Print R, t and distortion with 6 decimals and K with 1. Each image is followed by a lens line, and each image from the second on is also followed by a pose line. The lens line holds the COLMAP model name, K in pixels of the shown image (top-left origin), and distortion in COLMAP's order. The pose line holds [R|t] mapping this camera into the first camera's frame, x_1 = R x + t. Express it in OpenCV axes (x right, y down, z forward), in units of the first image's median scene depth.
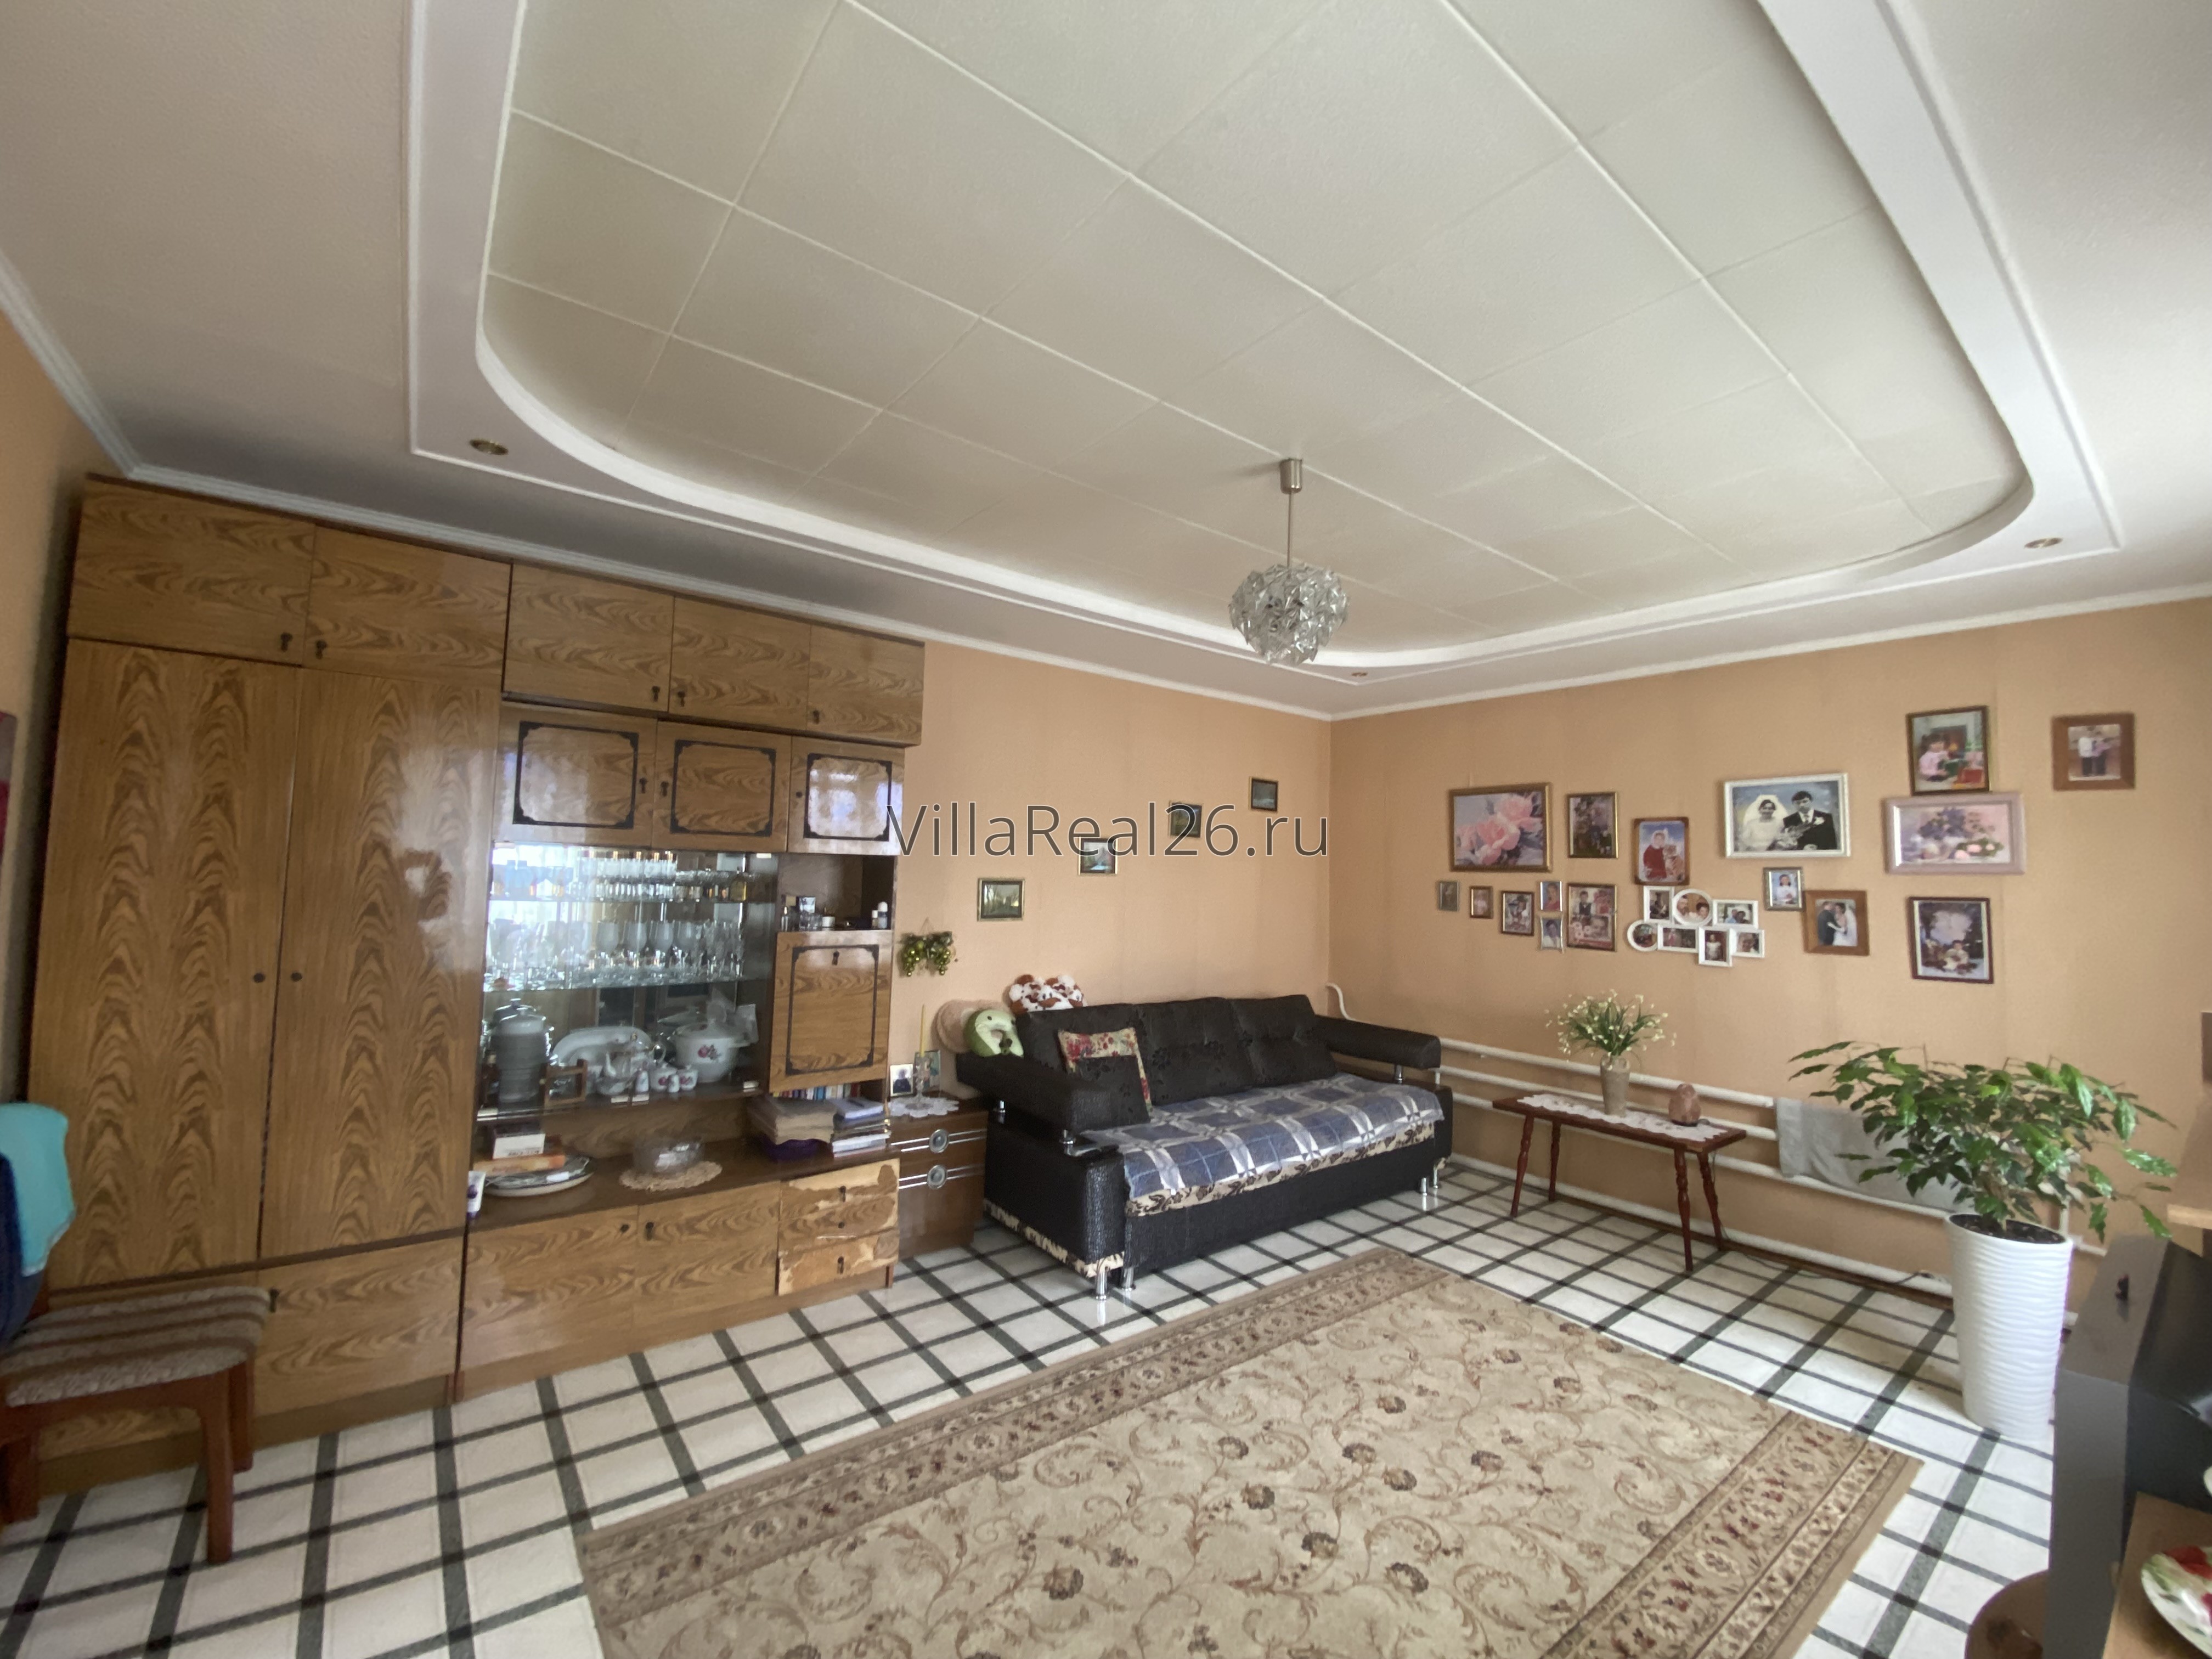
lens RADIAL K [[907.6, 0, 1106.0], [0, 907.6, 829.5], [0, 0, 1]] dist [0.034019, -0.021098]
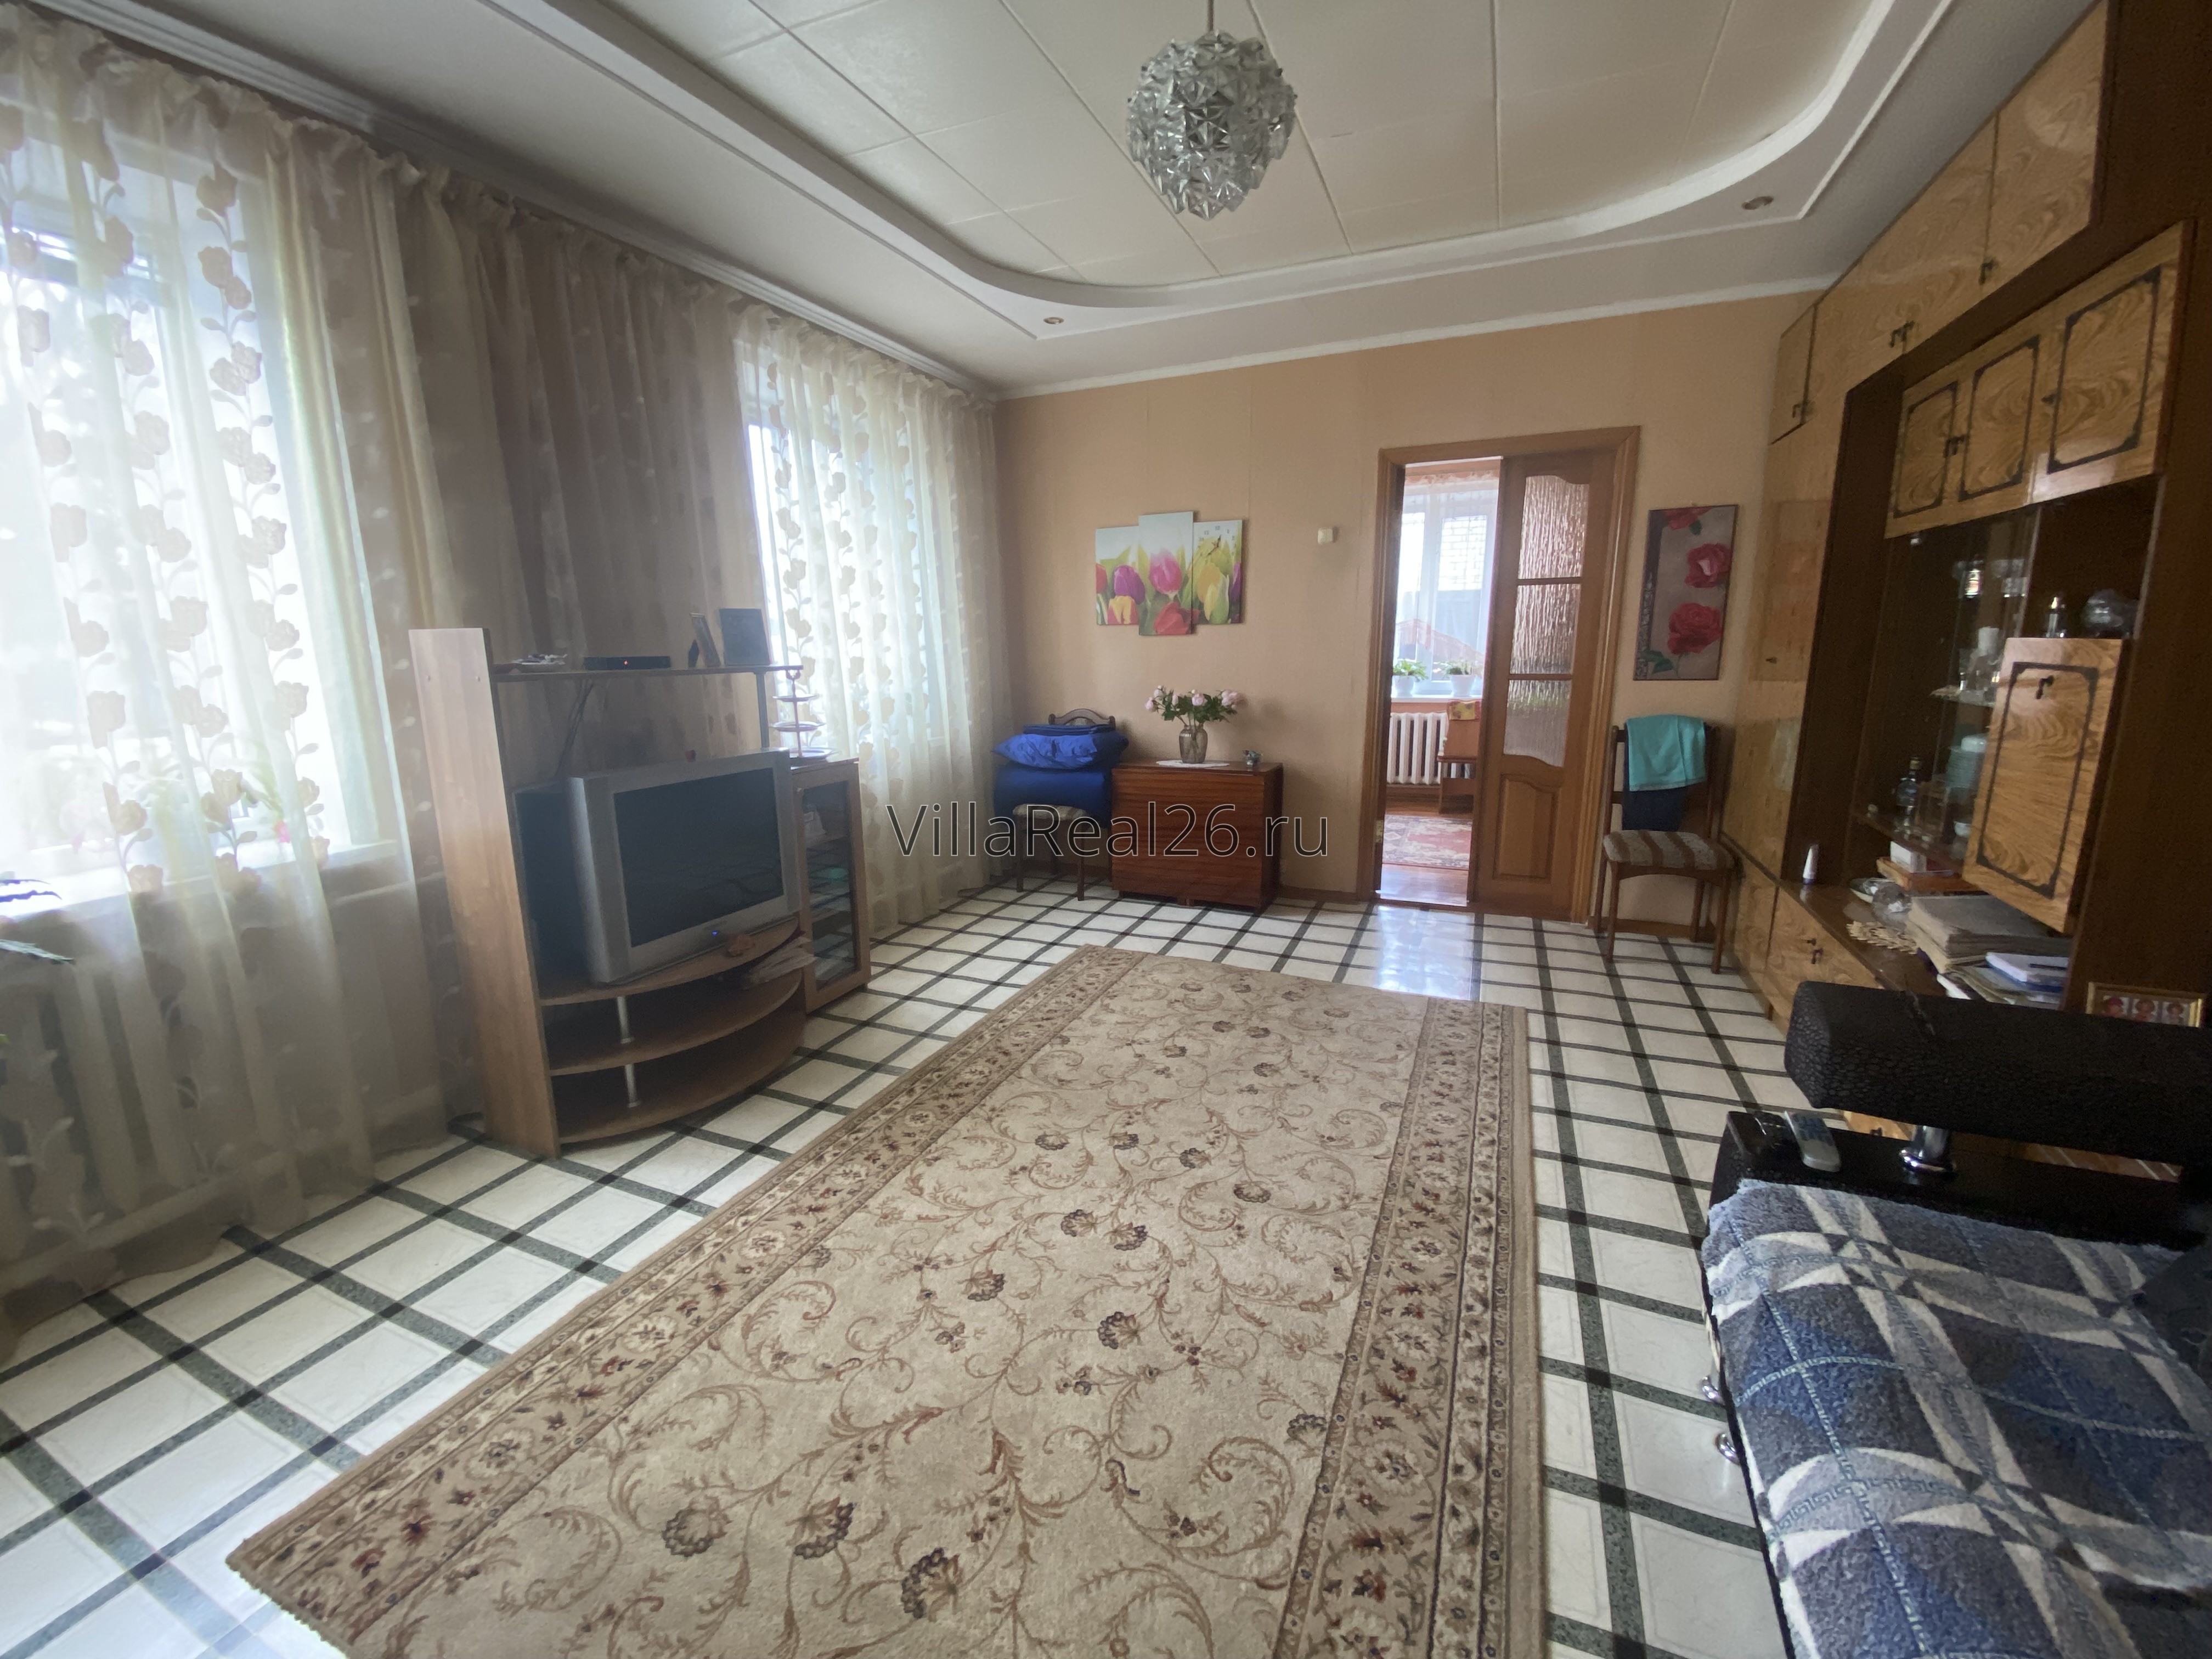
lens RADIAL K [[907.6, 0, 1106.0], [0, 907.6, 829.5], [0, 0, 1]] dist [0.034019, -0.021098]
pose [[-0.877064, 0.076145, -0.474299, 0.655524], [0.008449, 0.989649, 0.143258, 0.194376], [0.480299, 0.121639, -0.868629, 1.656544]]
